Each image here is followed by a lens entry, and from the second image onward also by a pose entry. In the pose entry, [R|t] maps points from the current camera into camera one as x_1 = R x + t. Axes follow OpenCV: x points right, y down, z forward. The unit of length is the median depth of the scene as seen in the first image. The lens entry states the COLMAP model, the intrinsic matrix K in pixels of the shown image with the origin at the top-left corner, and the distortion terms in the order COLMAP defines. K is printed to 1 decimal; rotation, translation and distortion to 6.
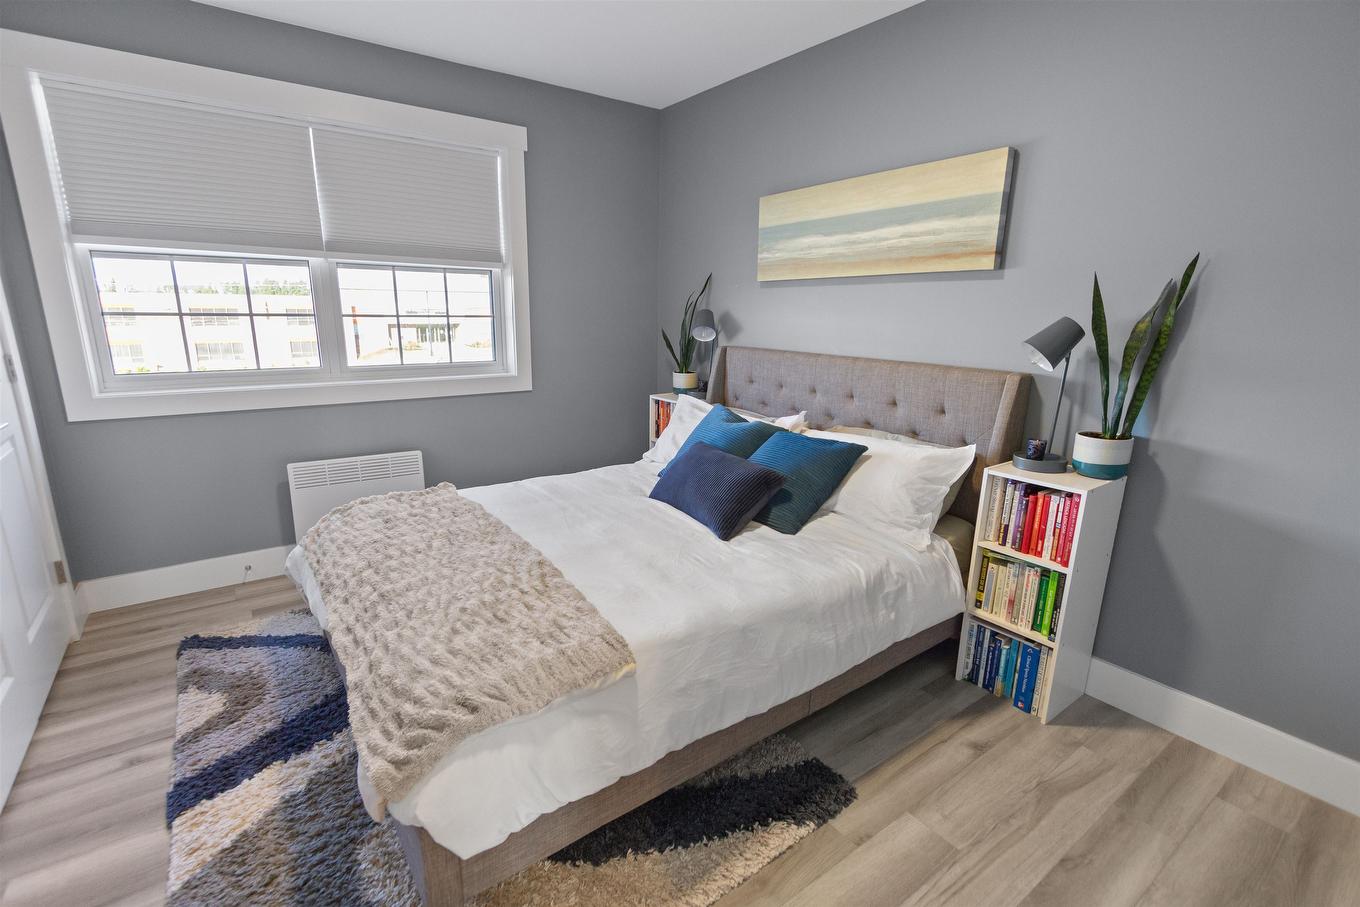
lens RADIAL K [[615.6, 0, 664.4], [0, 615.6, 457.3], [0, 0, 1]] dist [0.013157, -0.006743]
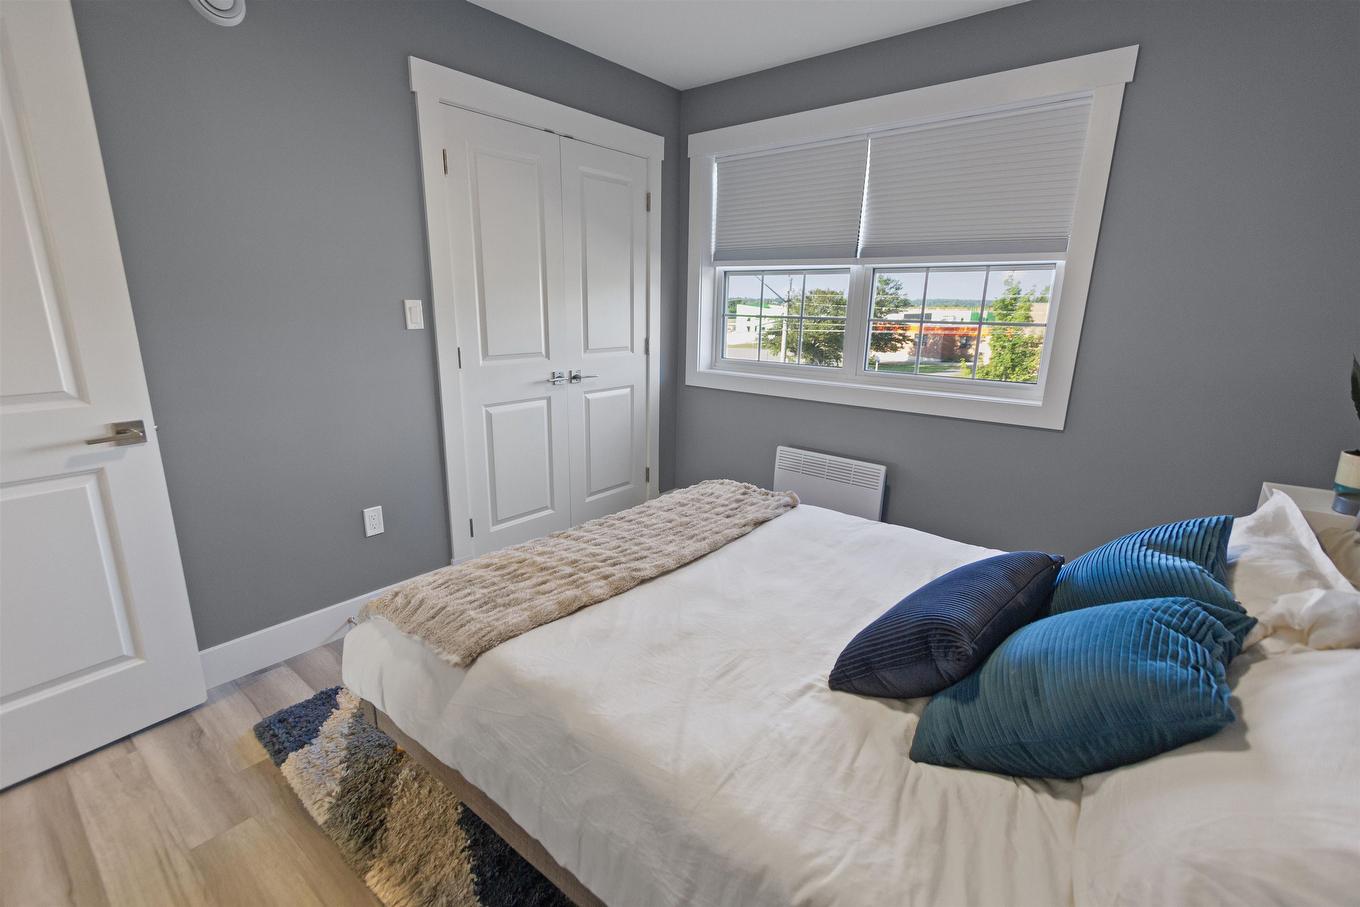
lens RADIAL K [[615.6, 0, 664.4], [0, 615.6, 457.3], [0, 0, 1]] dist [0.013157, -0.006743]
pose [[0.252372, 0.228341, -0.940302, 0.523783], [-0.241440, 0.955882, 0.167323, -0.132713], [0.937025, 0.184799, 0.296369, 0.552305]]
